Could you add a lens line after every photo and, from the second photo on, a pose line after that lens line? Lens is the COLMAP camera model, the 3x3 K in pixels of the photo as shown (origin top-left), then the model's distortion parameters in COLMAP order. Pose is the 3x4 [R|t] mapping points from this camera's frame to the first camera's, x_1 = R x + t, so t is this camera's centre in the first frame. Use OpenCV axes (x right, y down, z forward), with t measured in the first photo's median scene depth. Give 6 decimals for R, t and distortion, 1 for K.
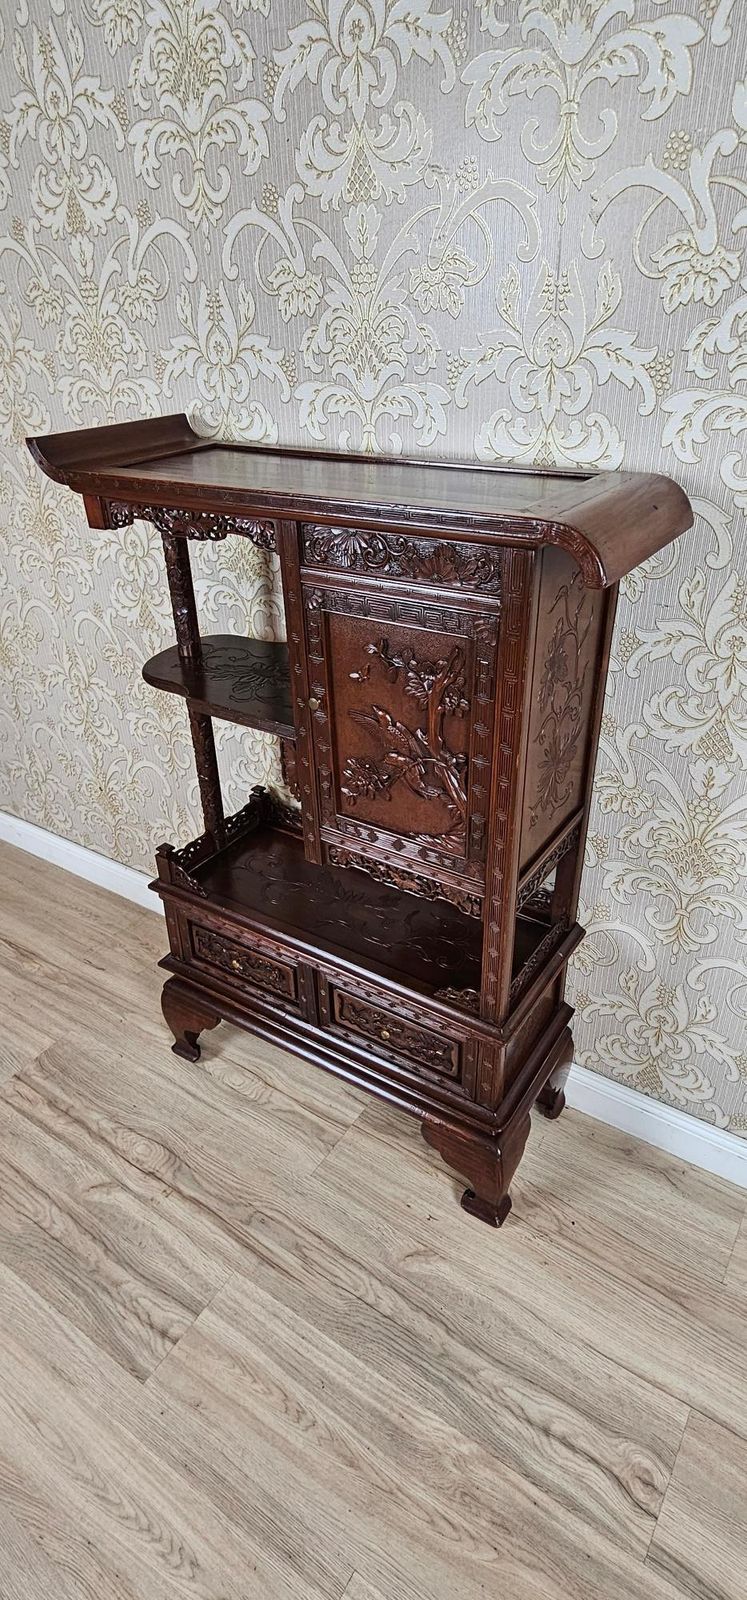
lens RADIAL K [[833.5, 0, 395.8], [0, 833.5, 802.3], [0, 0, 1]] dist [-0.004122, -0.001009]
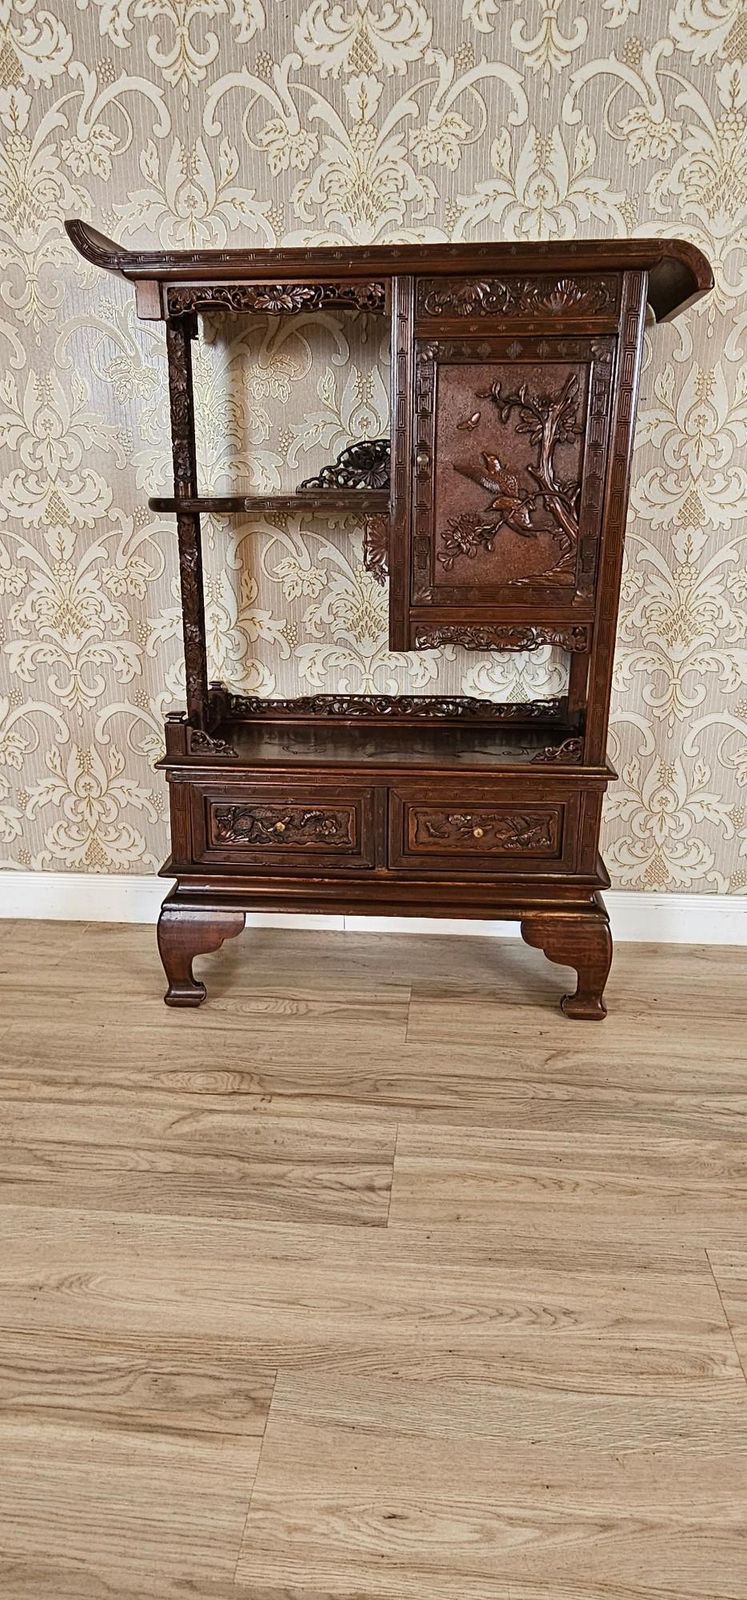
lens RADIAL K [[935.6, 0, 392.0], [0, 935.6, 806.4], [0, 0, 1]] dist [-0.009683, 0.001762]
pose [[0.875168, -0.137198, 0.463959, -0.651879], [0.232477, 0.960241, -0.154567, 0.422049], [-0.424307, 0.243132, 0.872268, 0.071258]]
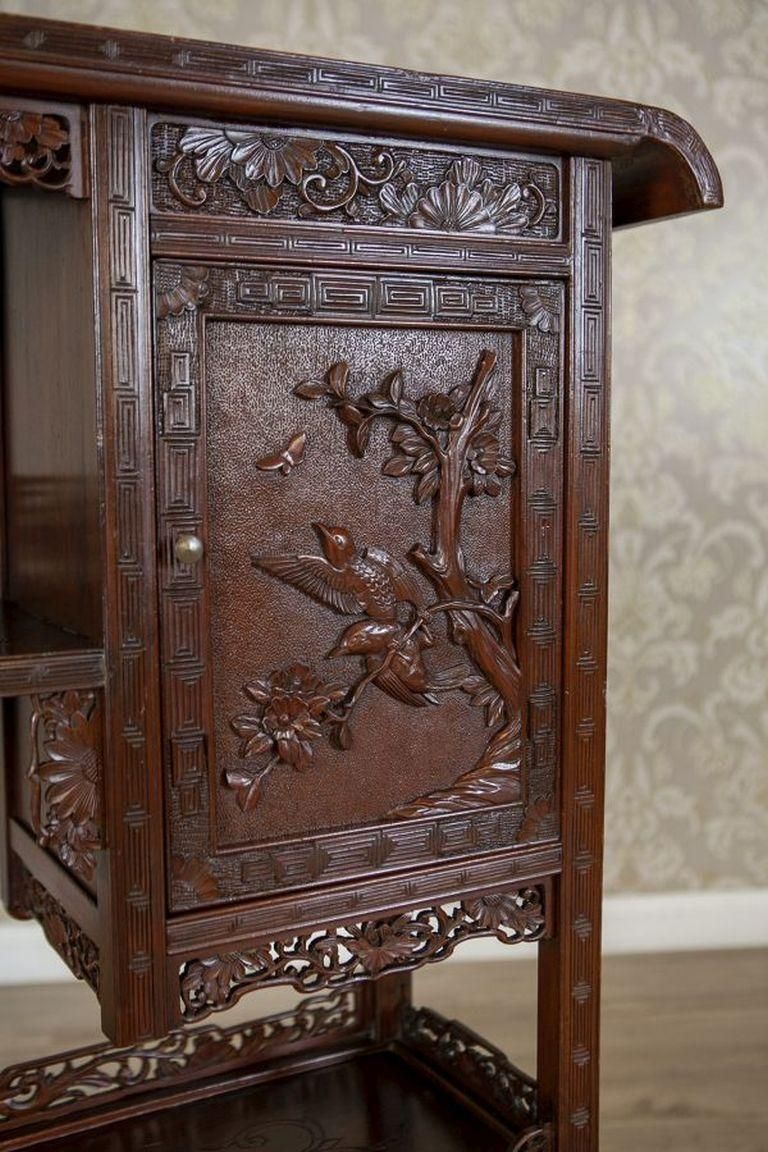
lens RADIAL K [[1293.3, 0, 373.7], [0, 1293.3, 582.9], [0, 0, 1]] dist [-0.036010, 0.000000]
pose [[0.460314, -0.078499, 0.884279, -0.536606], [0.459816, 0.873141, -0.161849, 0.033778], [-0.759395, 0.481107, 0.438013, 0.579156]]
